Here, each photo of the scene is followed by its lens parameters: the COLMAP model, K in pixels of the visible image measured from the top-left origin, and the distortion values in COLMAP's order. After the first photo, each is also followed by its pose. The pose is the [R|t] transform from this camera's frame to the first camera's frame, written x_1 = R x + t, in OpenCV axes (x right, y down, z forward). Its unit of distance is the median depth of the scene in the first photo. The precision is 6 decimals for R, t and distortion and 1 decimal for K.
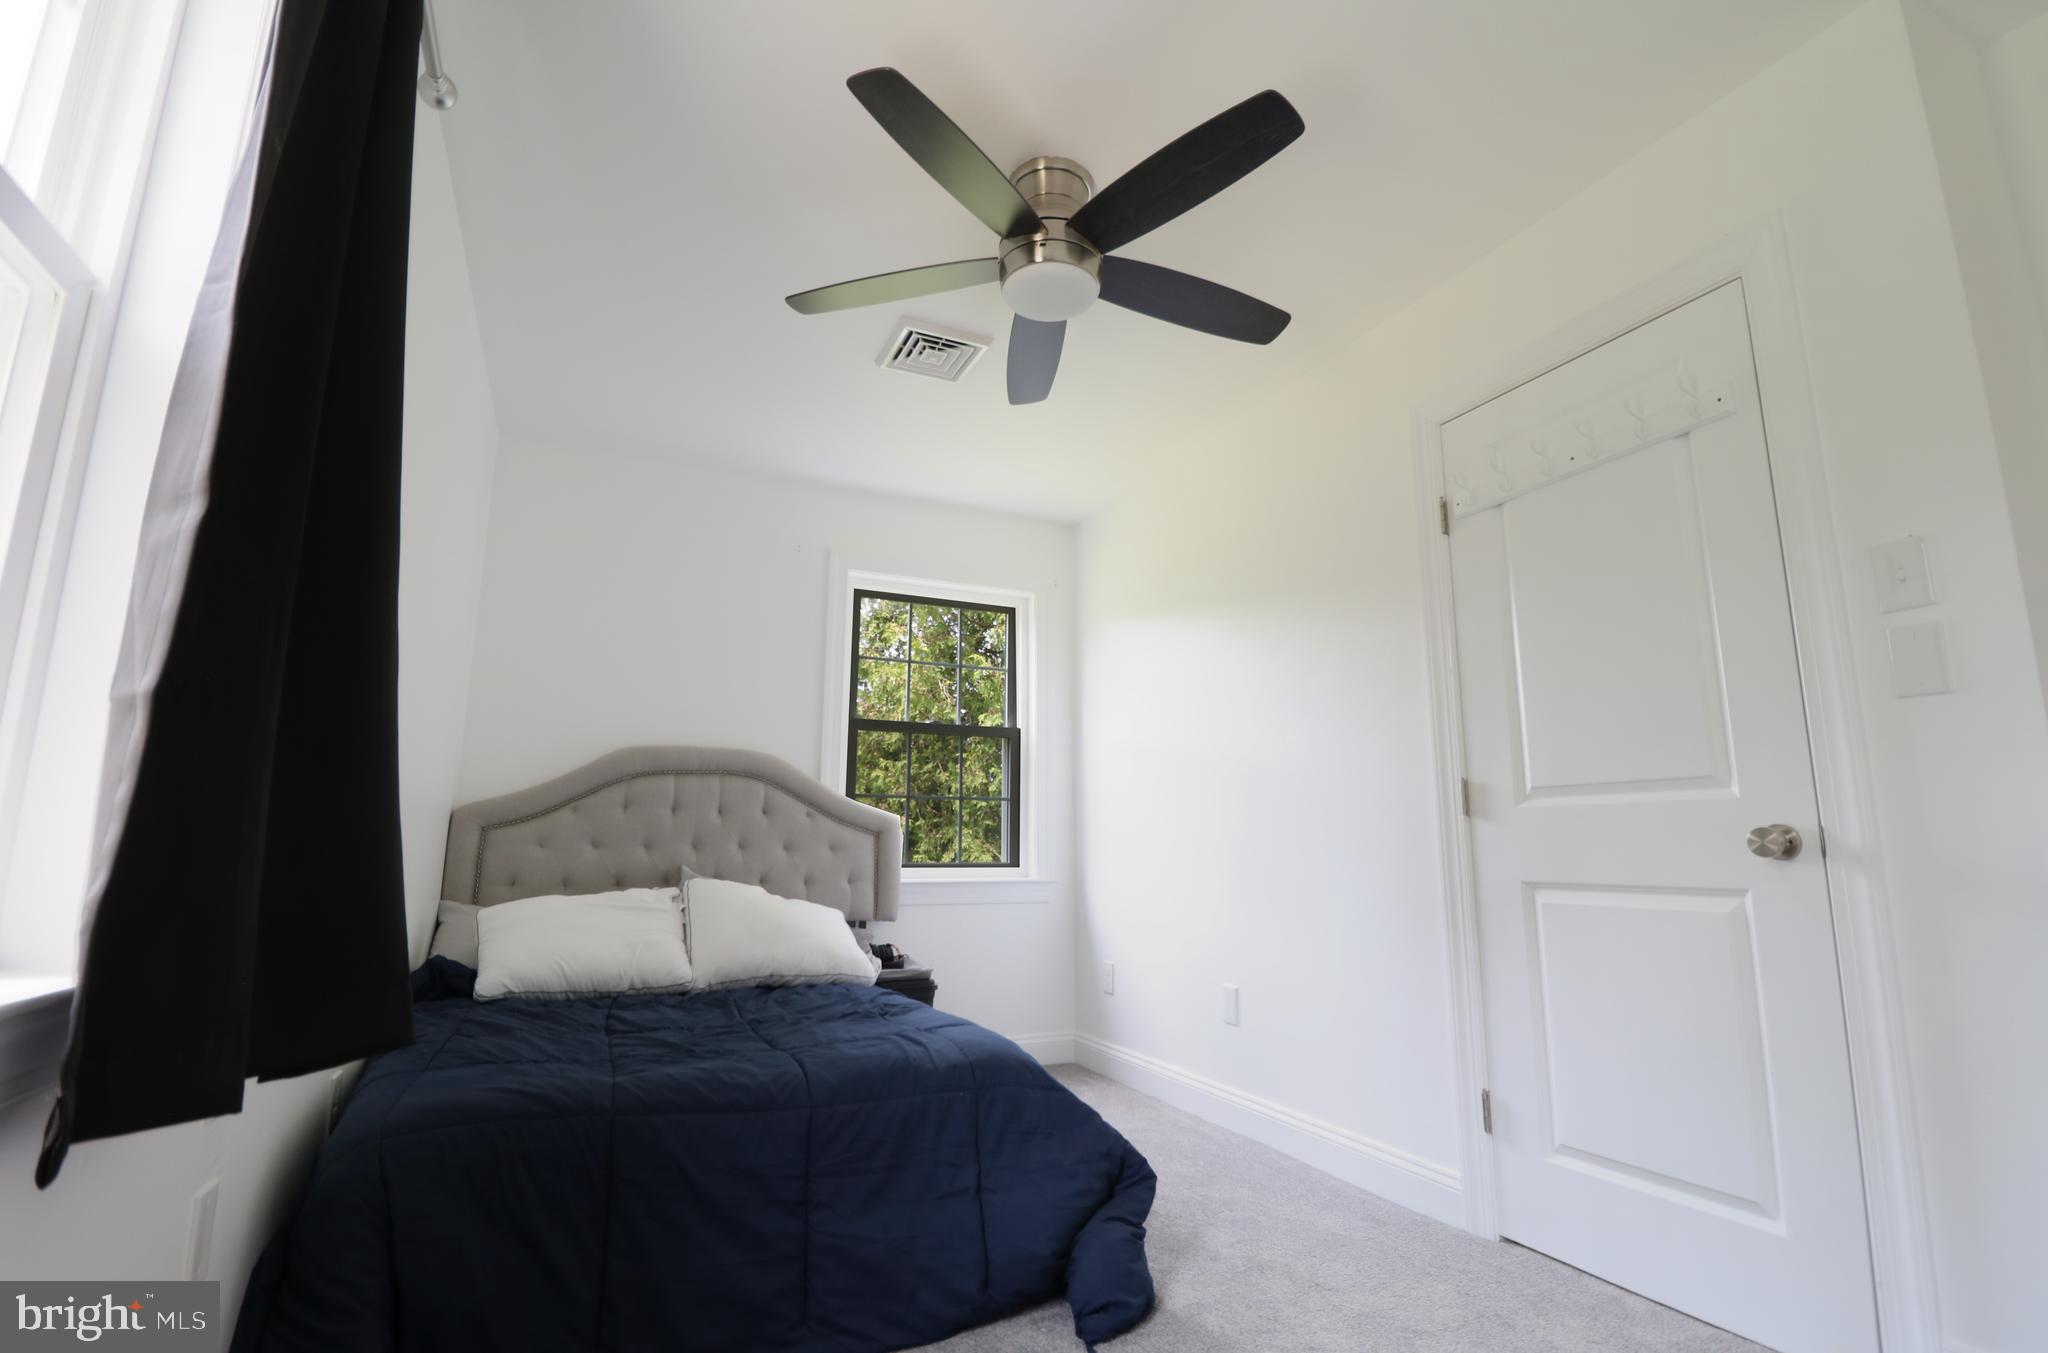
lens RADIAL K [[952.9, 0, 1025.8], [0, 952.9, 680.5], [0, 0, 1]] dist [0.000604, 0.000058]
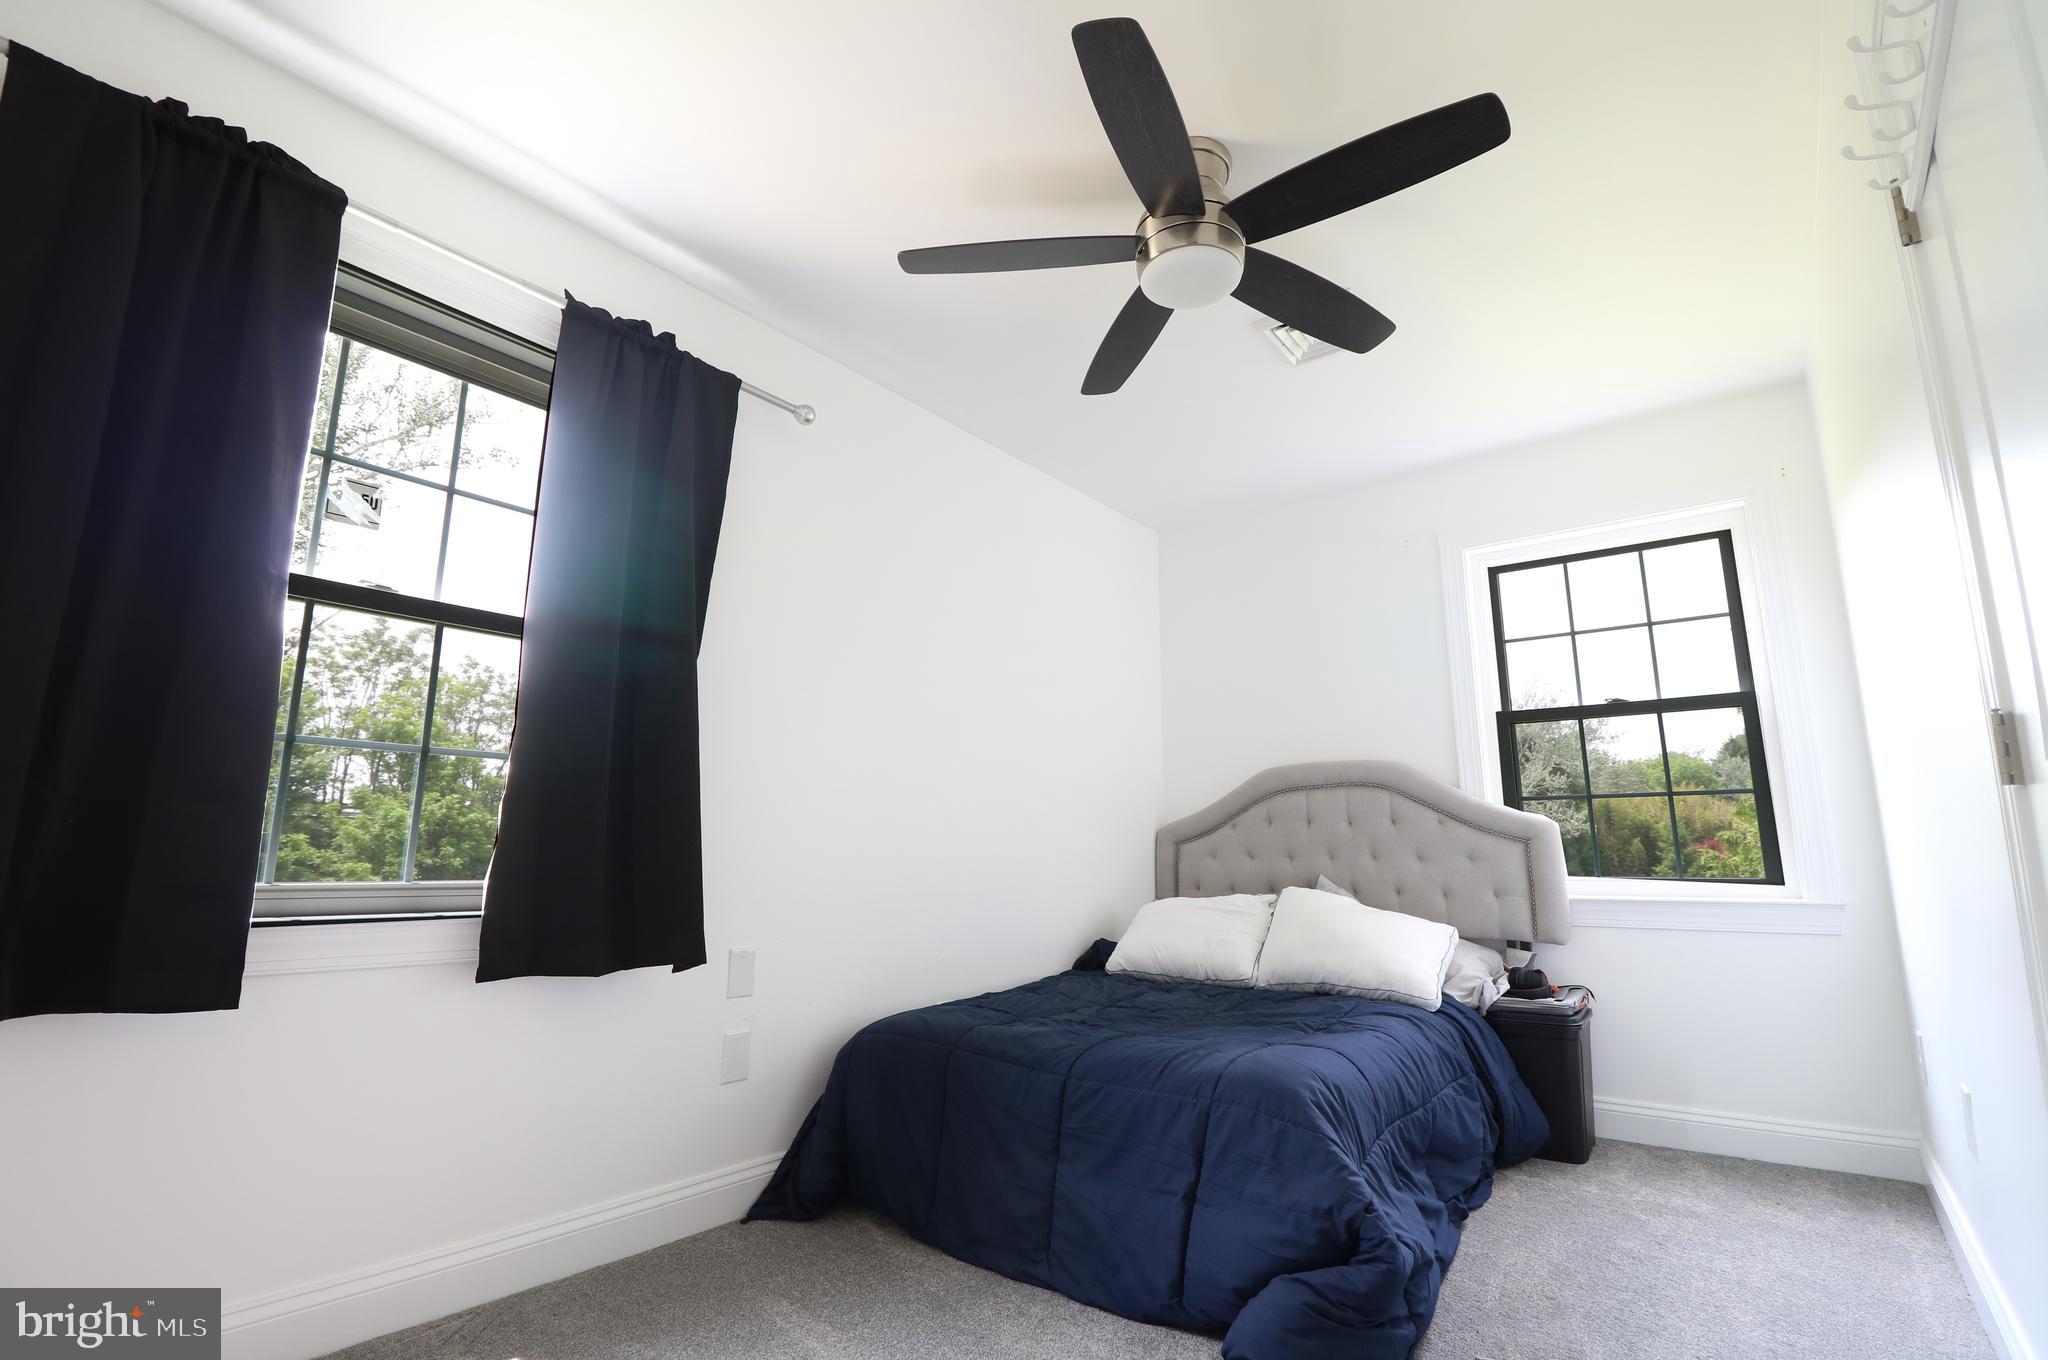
lens RADIAL K [[947.8, 0, 1026.9], [0, 947.8, 674.0], [0, 0, 1]] dist [-0.005726, -0.009307]
pose [[0.460603, -0.173273, -0.870529, 0.466733], [0.153348, 0.981547, -0.114233, 0.046733], [0.874259, -0.080877, 0.478675, 0.237374]]
